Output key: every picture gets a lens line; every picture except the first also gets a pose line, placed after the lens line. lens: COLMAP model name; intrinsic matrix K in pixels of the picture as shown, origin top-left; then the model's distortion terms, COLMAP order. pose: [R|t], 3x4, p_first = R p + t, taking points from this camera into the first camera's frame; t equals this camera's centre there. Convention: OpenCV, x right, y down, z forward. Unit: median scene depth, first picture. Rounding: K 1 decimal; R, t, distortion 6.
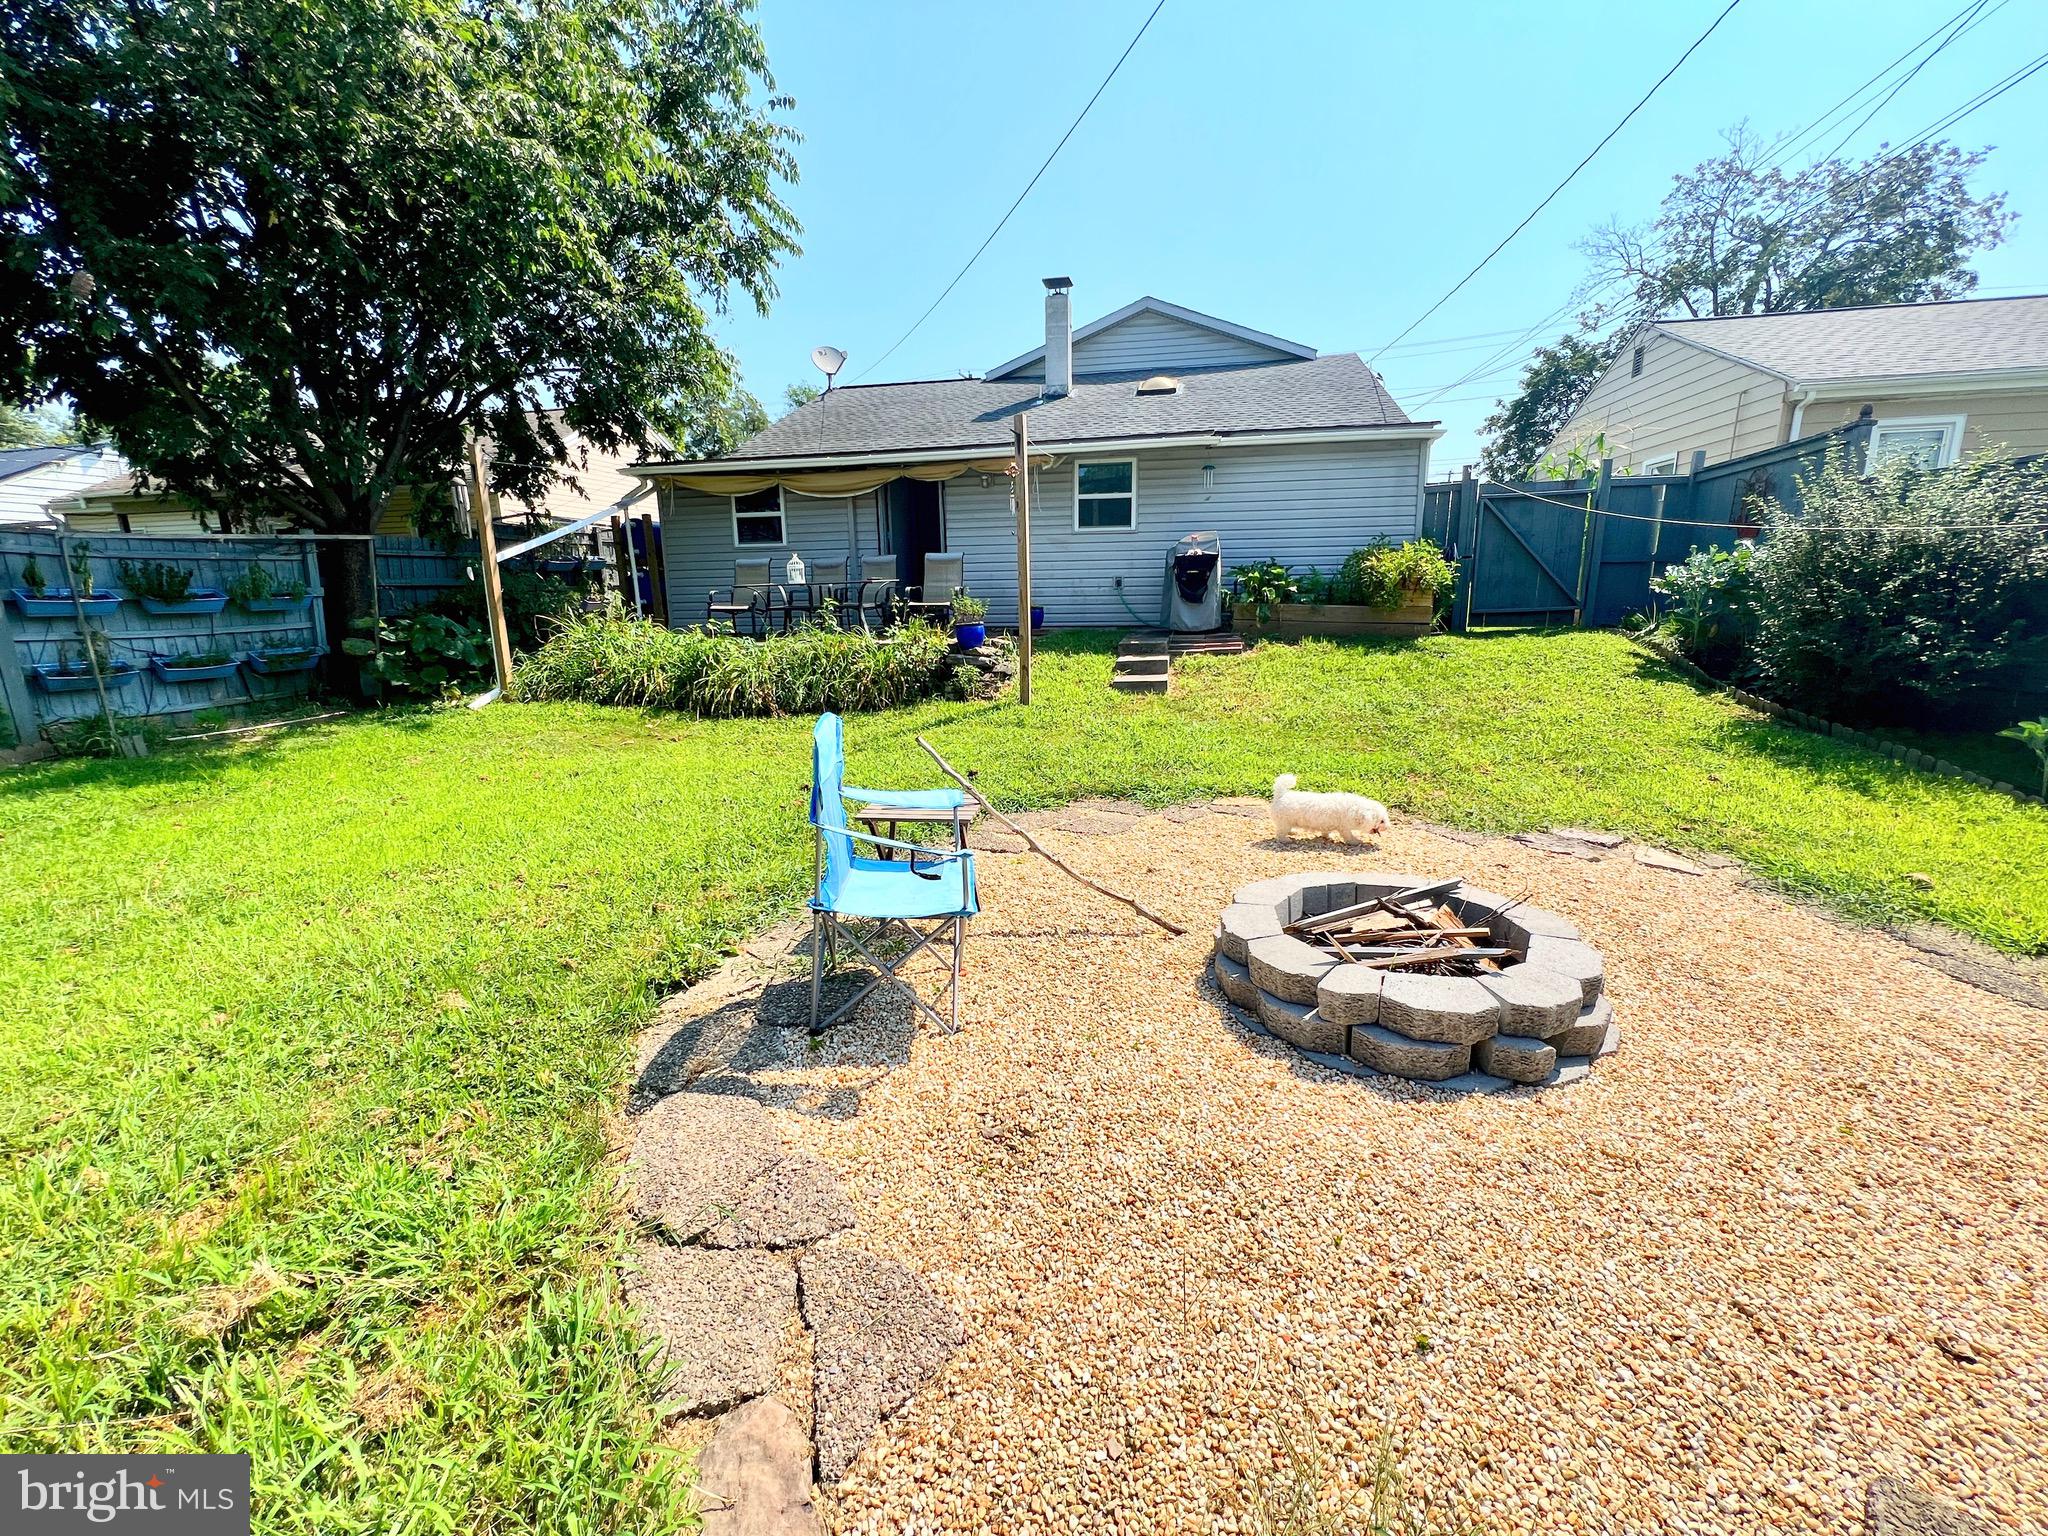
lens RADIAL K [[818.8, 0, 1018.9], [0, 818.8, 762.5], [0, 0, 1]] dist [-0.003168, -0.000083]
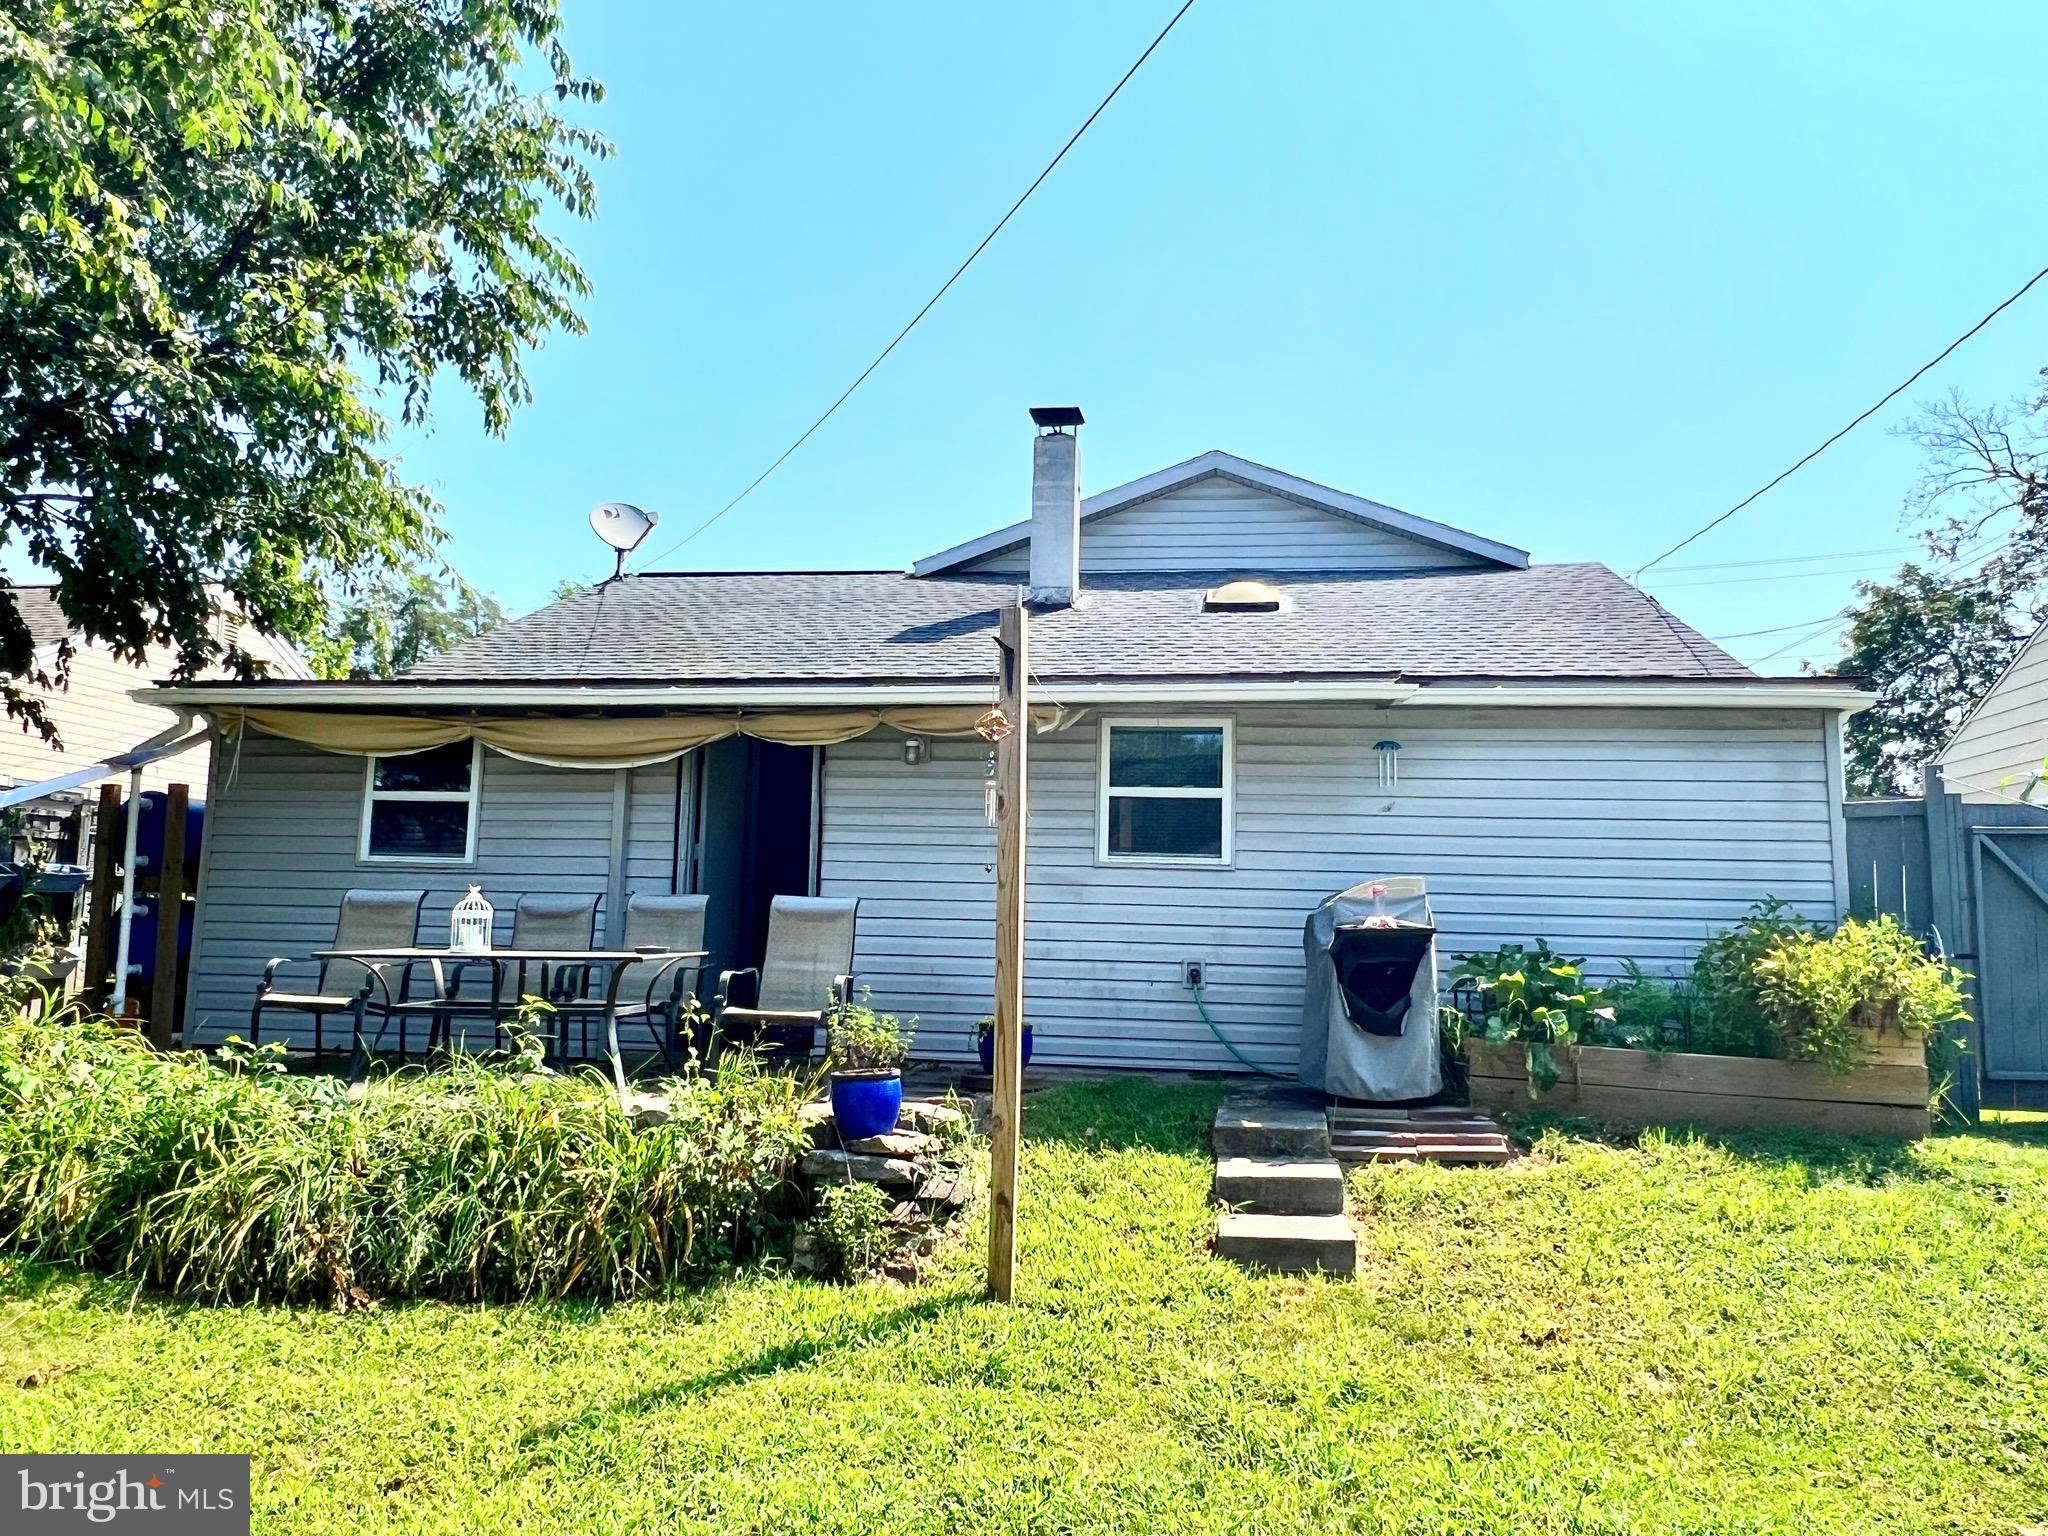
lens RADIAL K [[1558.2, 0, 1024.0], [0, 1558.2, 768.0], [0, 0, 1]] dist [0.039979, -0.103222]
pose [[0.997935, 0.046384, 0.044428, -0.017260], [-0.029749, 0.946844, -0.320315, -0.048859], [-0.056923, 0.318332, 0.946269, 0.150325]]
